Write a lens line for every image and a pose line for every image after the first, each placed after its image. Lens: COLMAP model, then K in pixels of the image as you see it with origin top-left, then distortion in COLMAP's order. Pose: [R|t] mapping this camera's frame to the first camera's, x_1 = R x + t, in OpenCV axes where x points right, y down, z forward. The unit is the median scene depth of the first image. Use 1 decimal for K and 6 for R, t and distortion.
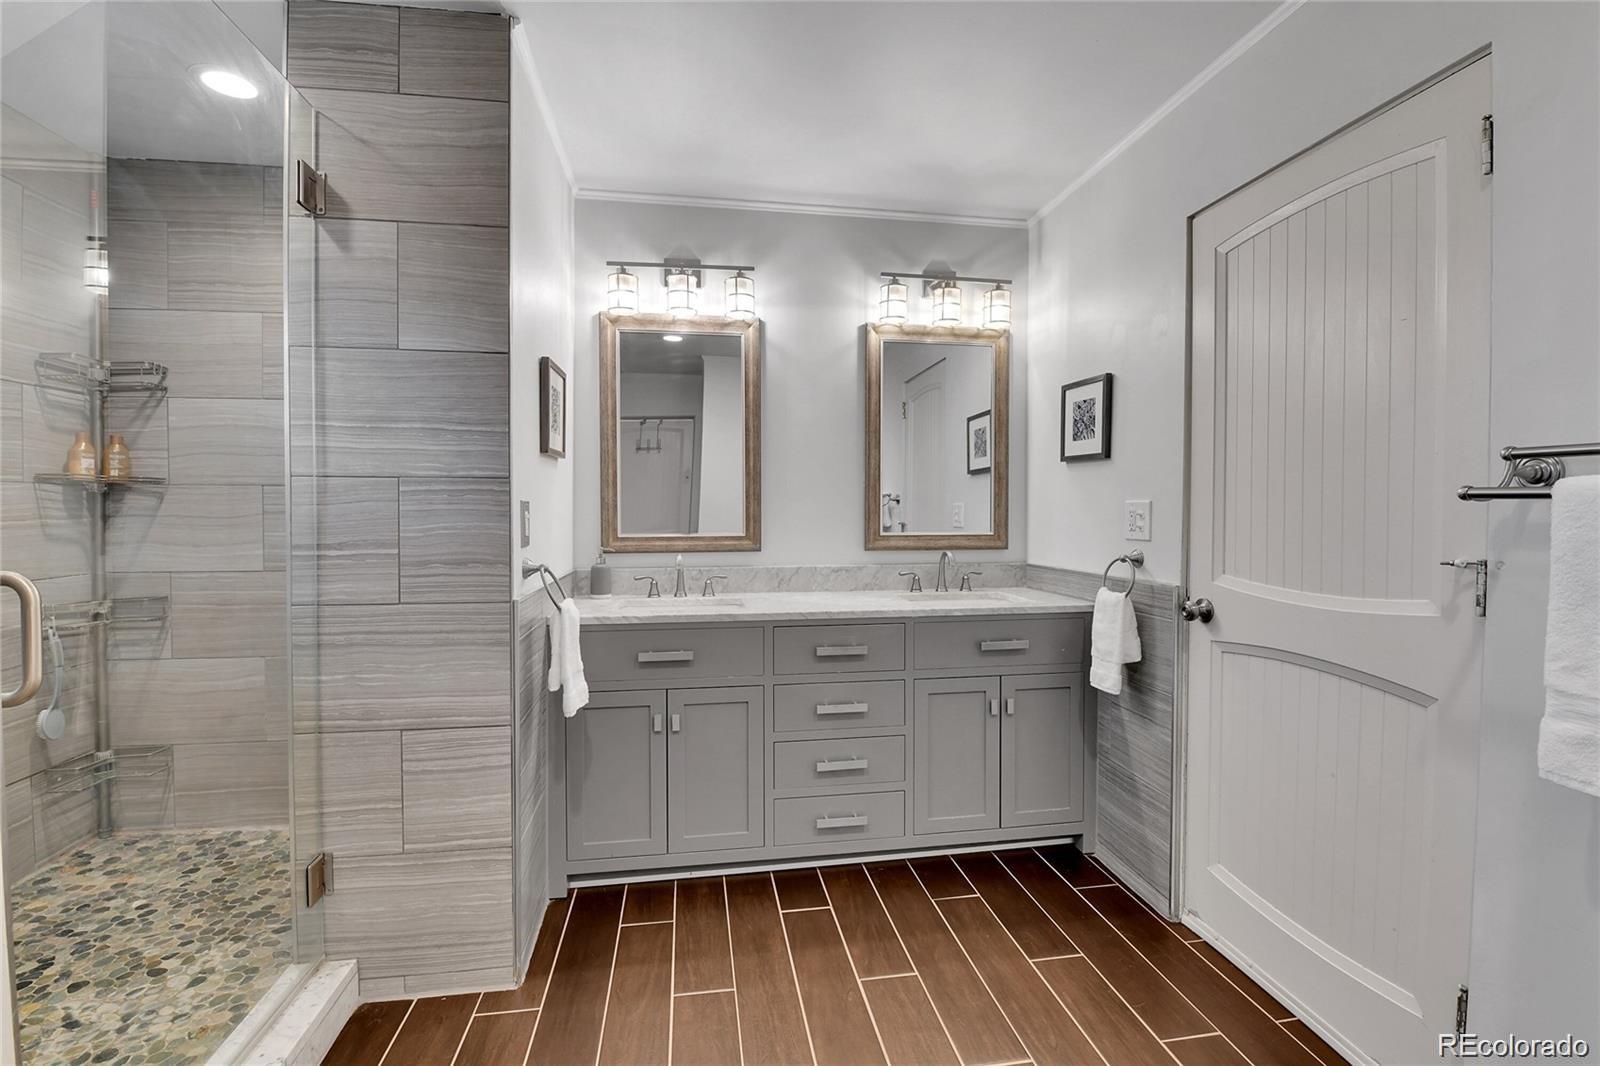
lens RADIAL K [[700.8, 0, 796.7], [0, 700.8, 521.1], [0, 0, 1]] dist [-0.014452, -0.000629]
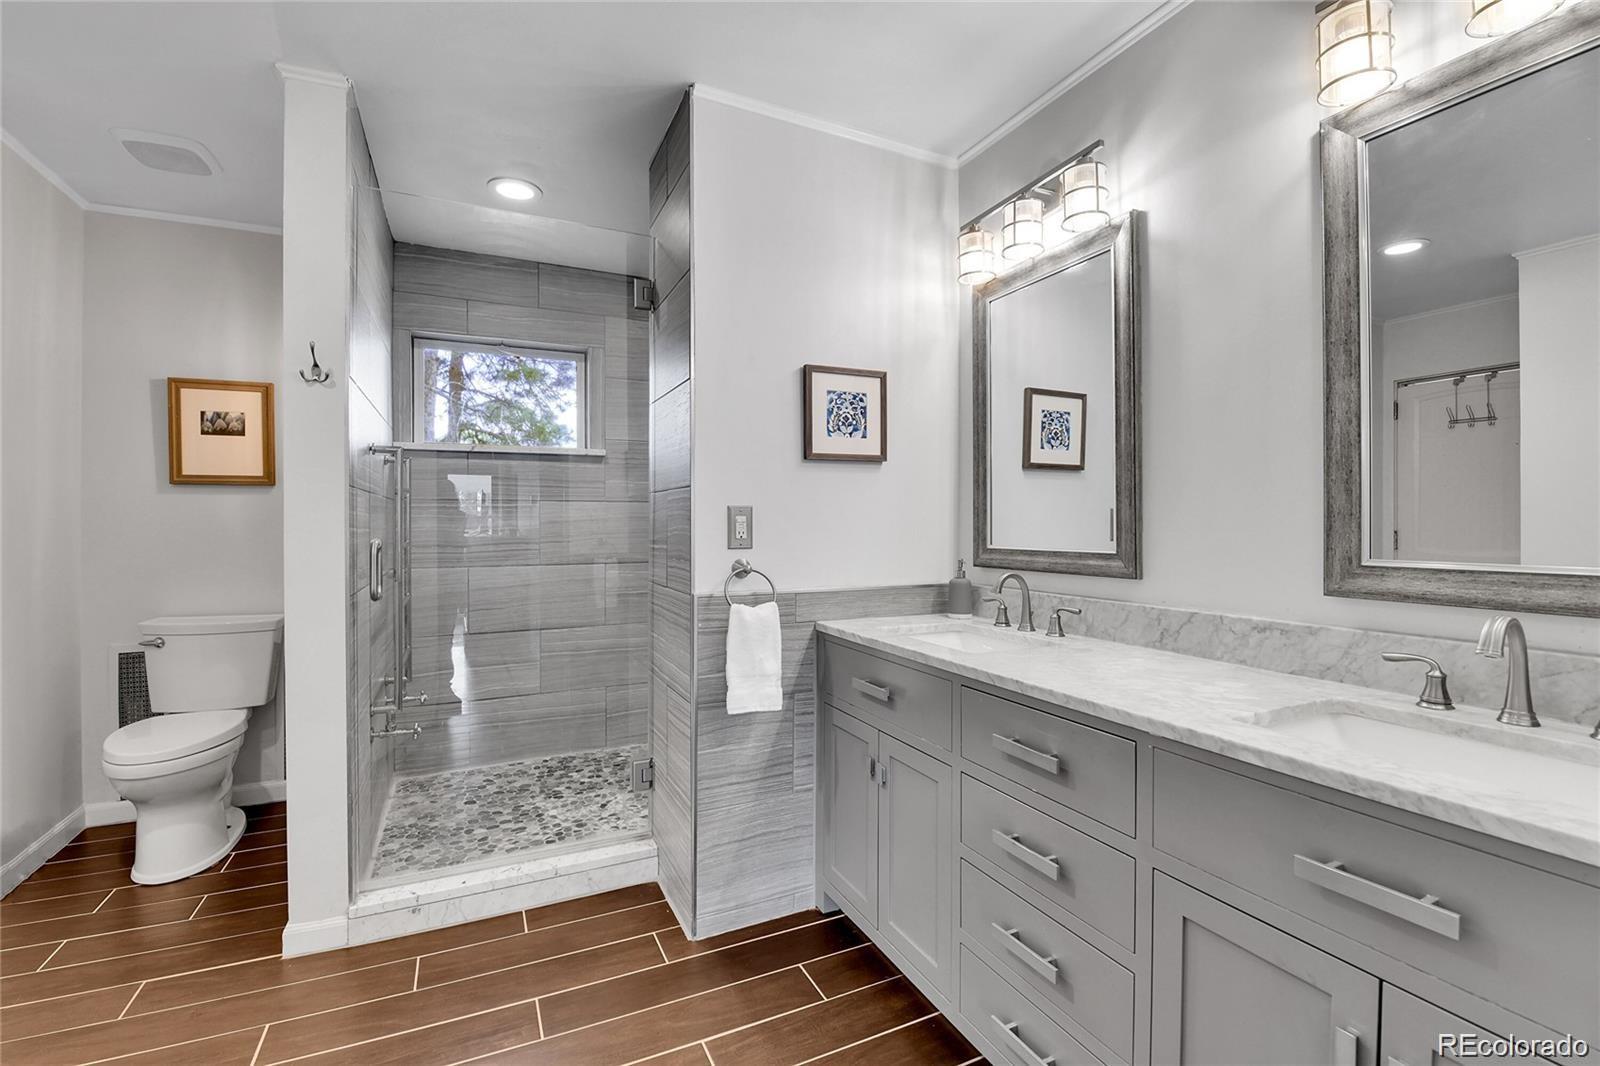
lens RADIAL K [[700.8, 0, 796.7], [0, 700.8, 521.1], [0, 0, 1]] dist [-0.014452, -0.000629]
pose [[0.279164, -0.003348, -0.960238, 0.462900], [-0.013584, 0.999880, -0.007436, -0.000063], [0.960147, 0.015120, 0.279085, 0.532845]]
